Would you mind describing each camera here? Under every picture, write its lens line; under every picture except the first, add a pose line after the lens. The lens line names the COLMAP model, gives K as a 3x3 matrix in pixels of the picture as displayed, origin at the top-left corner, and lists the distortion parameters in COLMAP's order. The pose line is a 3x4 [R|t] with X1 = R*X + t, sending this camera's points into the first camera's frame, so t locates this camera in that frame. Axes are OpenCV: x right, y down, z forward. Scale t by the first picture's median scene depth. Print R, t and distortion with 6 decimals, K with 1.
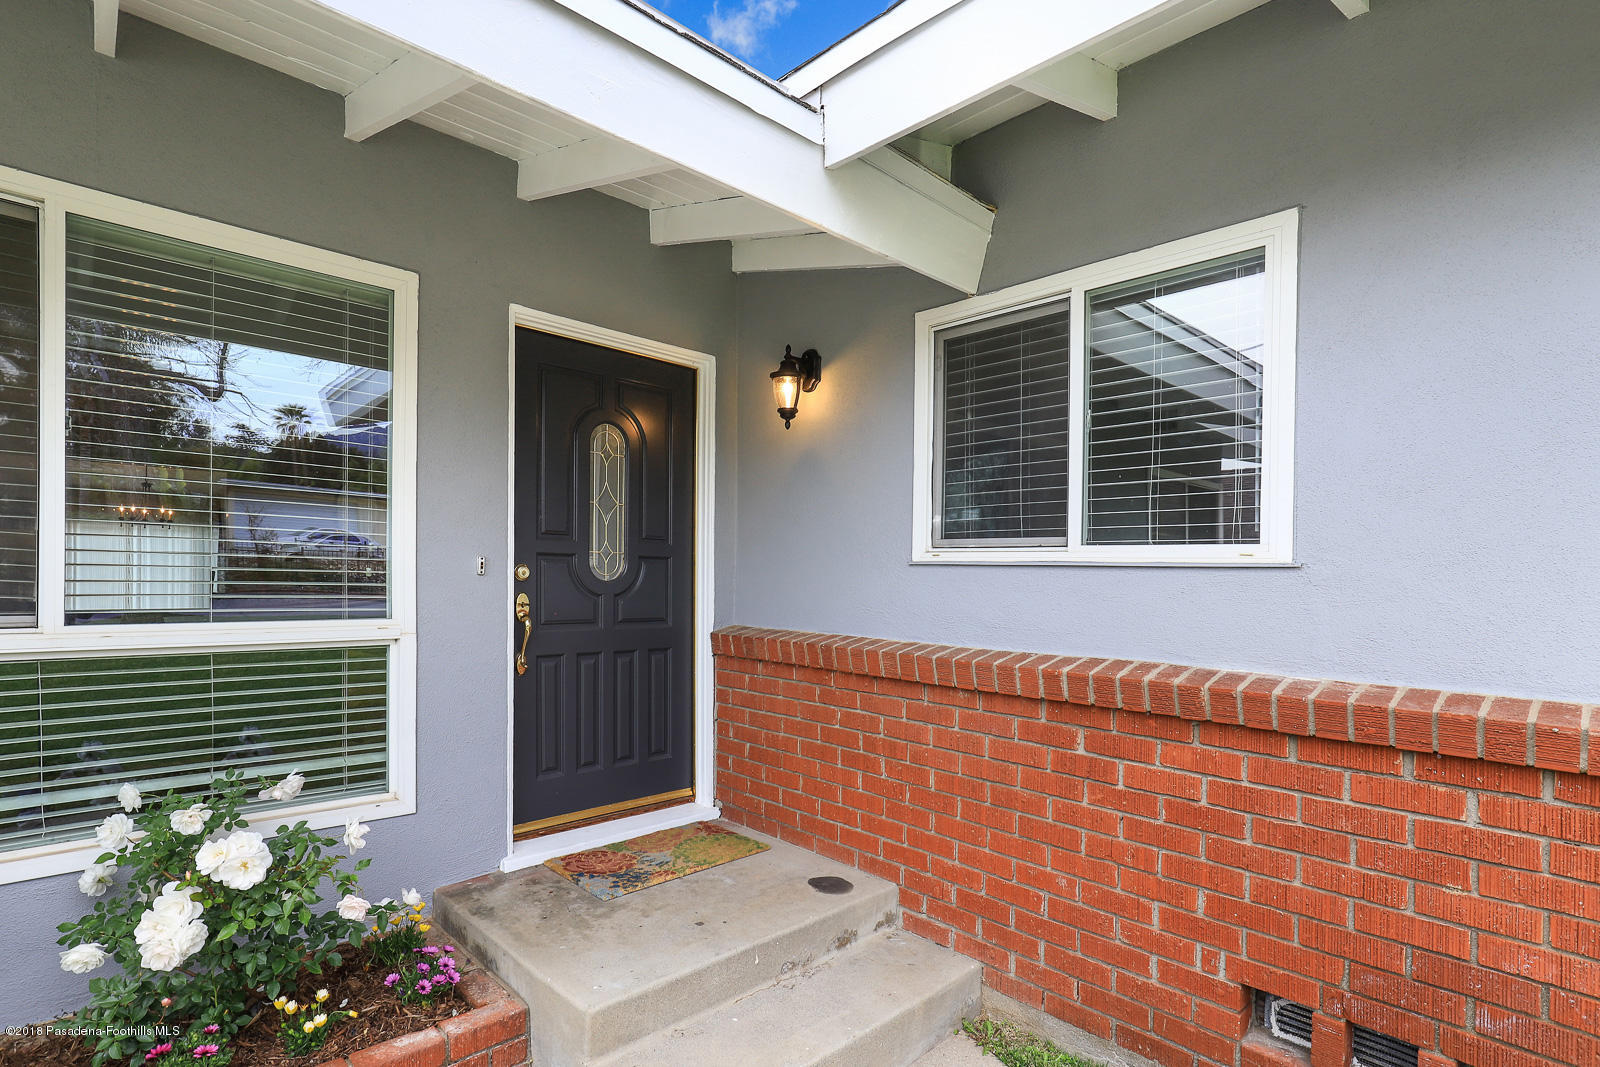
lens RADIAL K [[795.2, 0, 782.8], [0, 795.2, 567.2], [0, 0, 1]] dist [-0.000928, -0.000393]
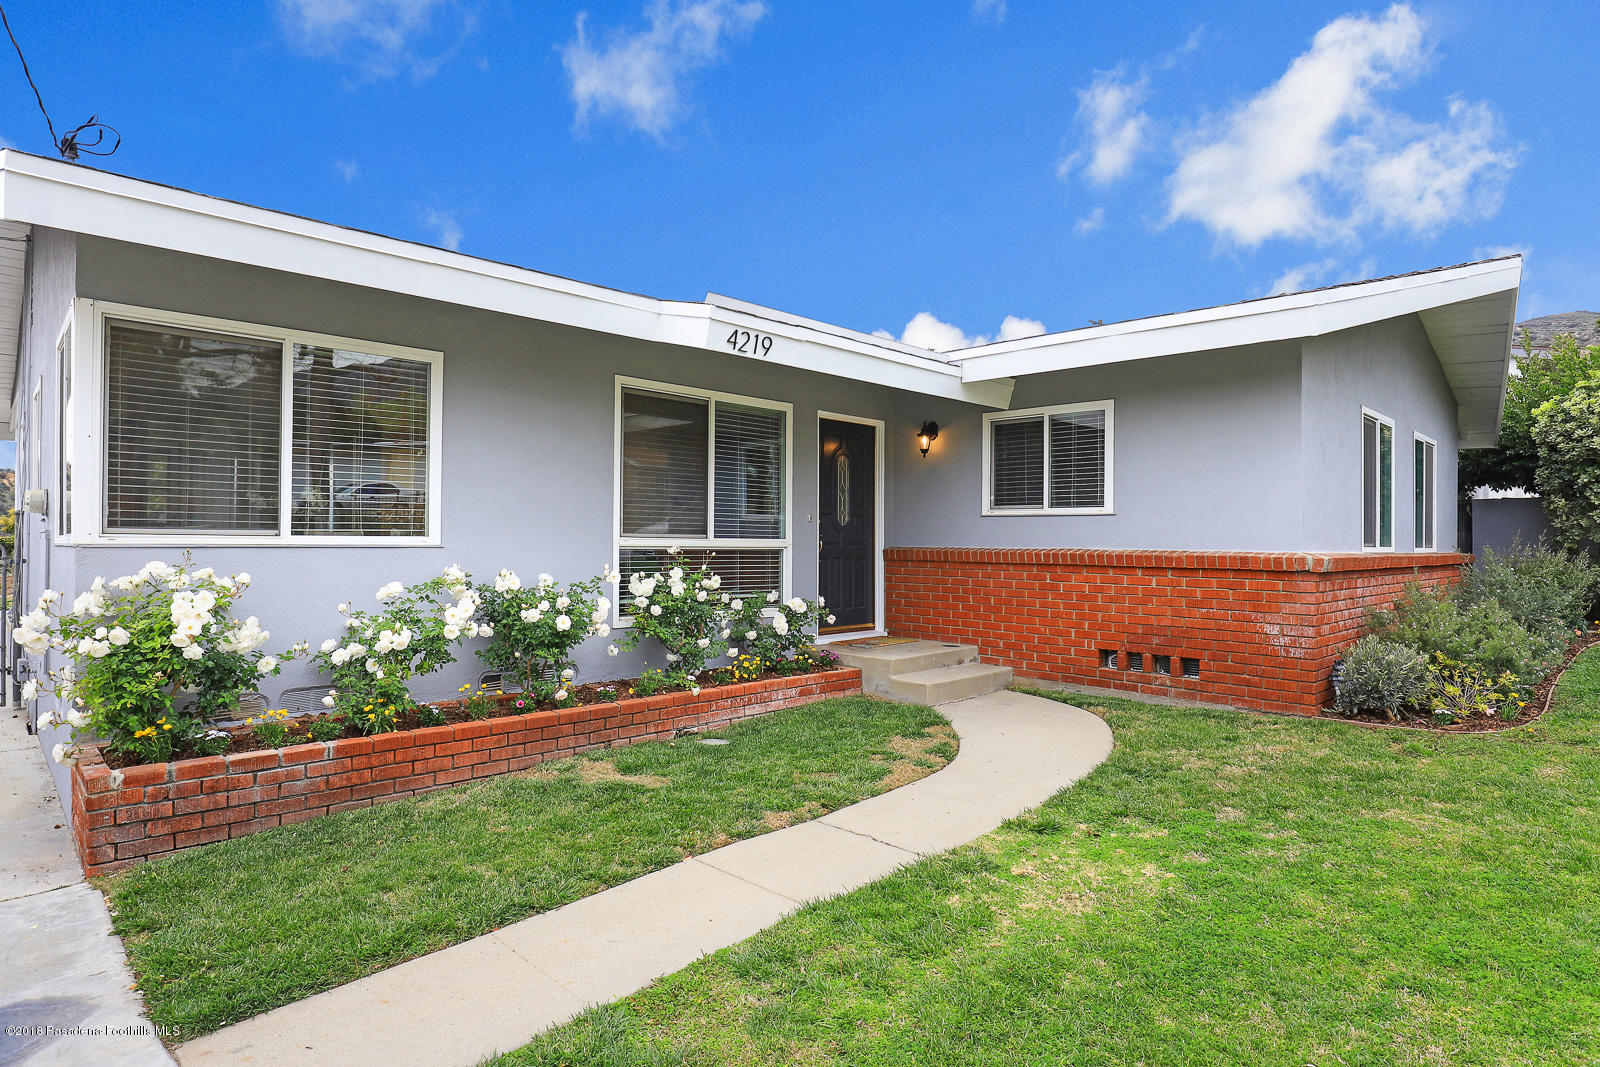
lens RADIAL K [[895.8, 0, 800.4], [0, 895.8, 535.6], [0, 0, 1]] dist [0.000213, 0.000106]
pose [[0.998432, -0.010110, 0.055062, -0.560139], [0.009929, 0.999944, 0.003561, 0.041922], [-0.055095, -0.003009, 0.998477, -1.759424]]
